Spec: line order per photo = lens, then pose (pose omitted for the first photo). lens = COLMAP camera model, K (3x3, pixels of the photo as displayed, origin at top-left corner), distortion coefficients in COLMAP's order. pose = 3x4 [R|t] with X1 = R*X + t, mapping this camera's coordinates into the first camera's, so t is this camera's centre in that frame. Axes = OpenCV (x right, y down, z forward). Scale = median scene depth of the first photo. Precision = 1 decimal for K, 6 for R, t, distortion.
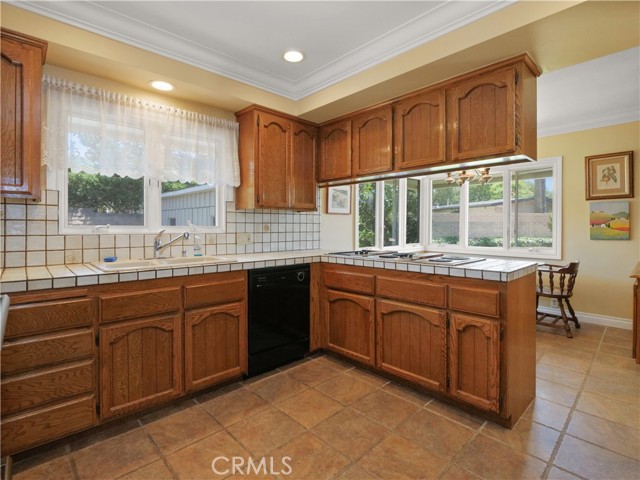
lens RADIAL K [[315.4, 0, 319.1], [0, 315.4, 228.3], [0, 0, 1]] dist [-0.005379, -0.001027]
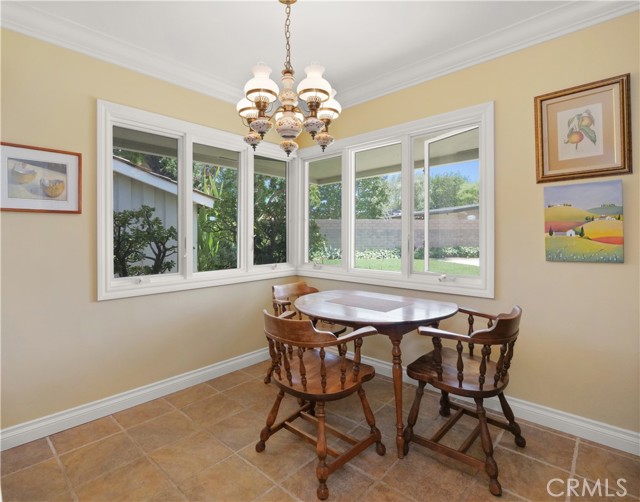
lens RADIAL K [[331.2, 0, 303.6], [0, 331.2, 236.4], [0, 0, 1]] dist [-0.012046, -0.000001]
pose [[0.998520, -0.005448, 0.054121, 0.471716], [0.005629, 0.999979, -0.003202, -0.004660], [-0.054102, 0.003502, 0.998529, 0.521224]]
